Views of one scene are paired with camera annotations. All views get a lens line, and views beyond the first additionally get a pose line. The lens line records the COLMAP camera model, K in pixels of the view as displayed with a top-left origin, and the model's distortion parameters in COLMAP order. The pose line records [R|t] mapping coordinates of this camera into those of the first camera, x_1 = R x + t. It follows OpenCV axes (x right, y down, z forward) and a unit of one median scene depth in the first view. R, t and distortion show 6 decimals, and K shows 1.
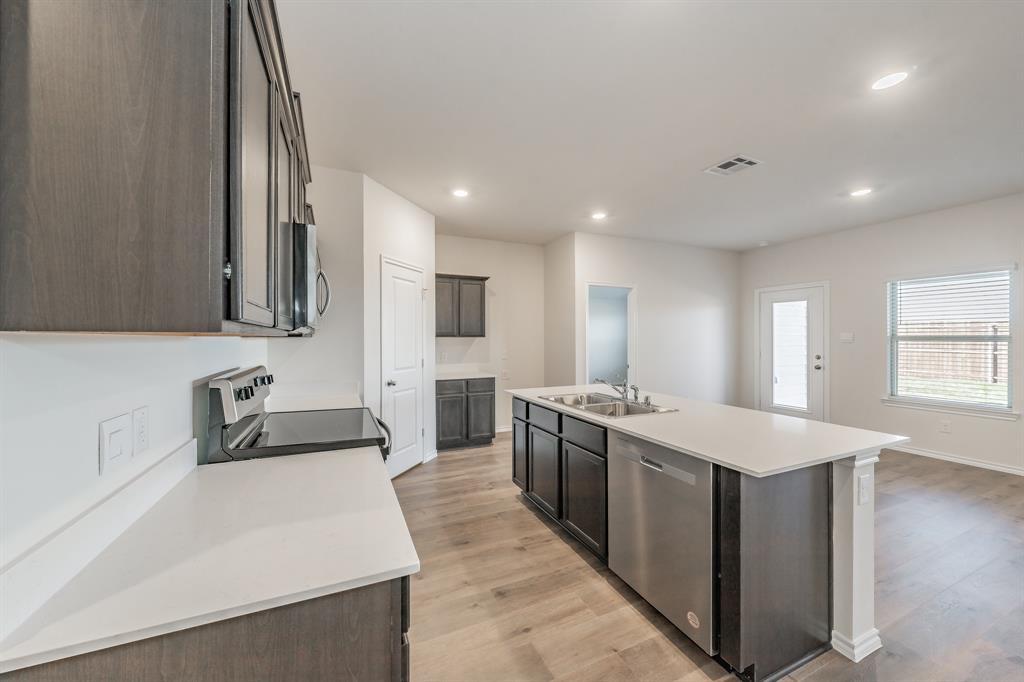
lens RADIAL K [[364.2, 0, 490.6], [0, 364.2, 340.8], [0, 0, 1]] dist [-0.003512, 0.000247]
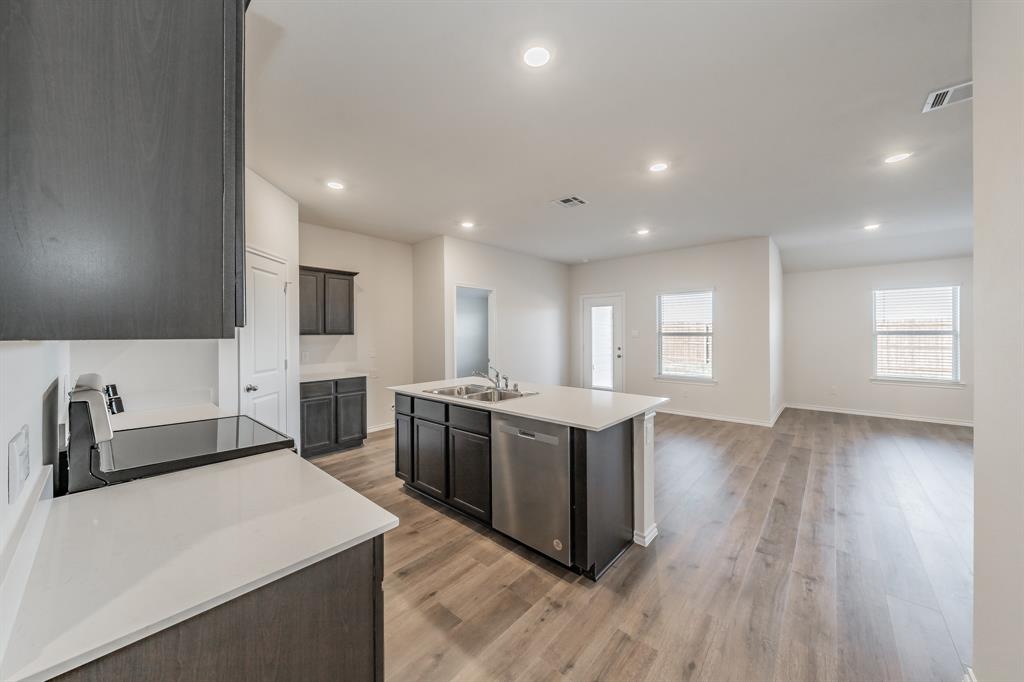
lens RADIAL K [[376.4, 0, 513.0], [0, 376.4, 335.9], [0, 0, 1]] dist [-0.000305, -0.000510]
pose [[0.891980, -0.005345, 0.452043, -0.122531], [0.006280, 0.999980, -0.000568, -0.005955], [-0.452031, 0.003346, 0.891996, -0.099874]]
